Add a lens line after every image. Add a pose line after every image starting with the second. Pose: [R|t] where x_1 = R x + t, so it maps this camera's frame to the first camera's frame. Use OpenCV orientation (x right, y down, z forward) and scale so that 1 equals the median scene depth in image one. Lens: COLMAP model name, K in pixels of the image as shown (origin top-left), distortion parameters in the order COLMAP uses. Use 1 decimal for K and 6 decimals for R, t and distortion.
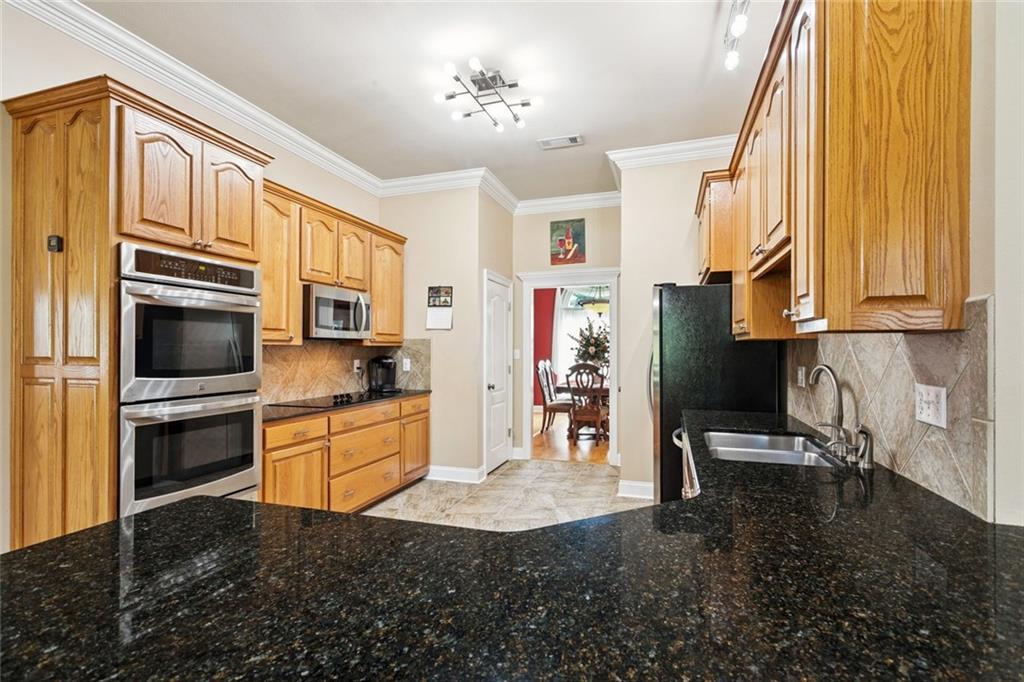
lens RADIAL K [[489.4, 0, 511.4], [0, 489.4, 345.0], [0, 0, 1]] dist [-0.001405, 0.003035]
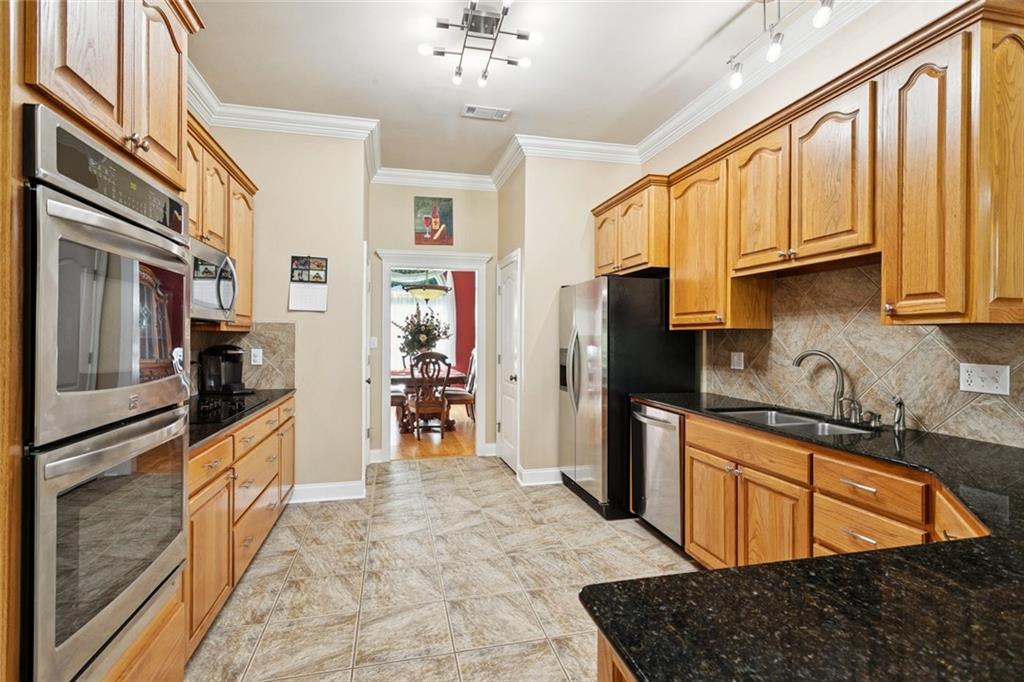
lens RADIAL K [[489.4, 0, 511.8], [0, 489.4, 336.1], [0, 0, 1]] dist [-0.001405, 0.003035]
pose [[0.848193, 0.005194, 0.529662, -0.288165], [-0.008019, 0.999963, 0.003036, 0.002991], [-0.529627, -0.006823, 0.848203, 0.157612]]
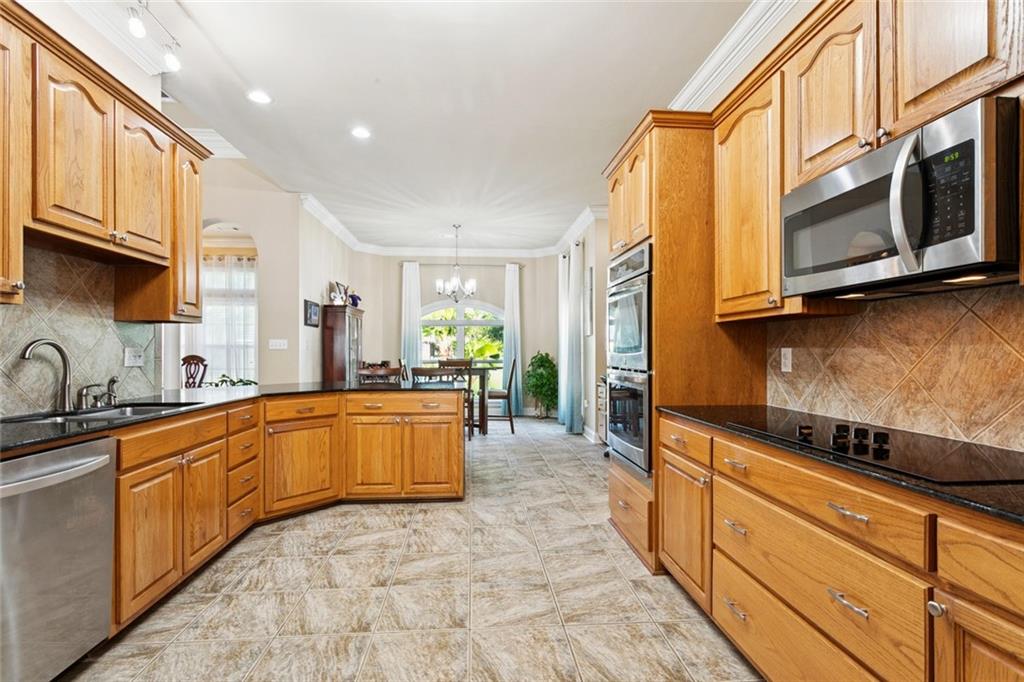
lens RADIAL K [[489.4, 0, 511.4], [0, 489.4, 347.3], [0, 0, 1]] dist [-0.001405, 0.003035]
pose [[-0.921282, -0.002320, -0.388889, 0.052666], [0.003560, 0.999890, -0.014399, 0.033598], [0.388879, -0.014650, -0.921172, 1.026769]]
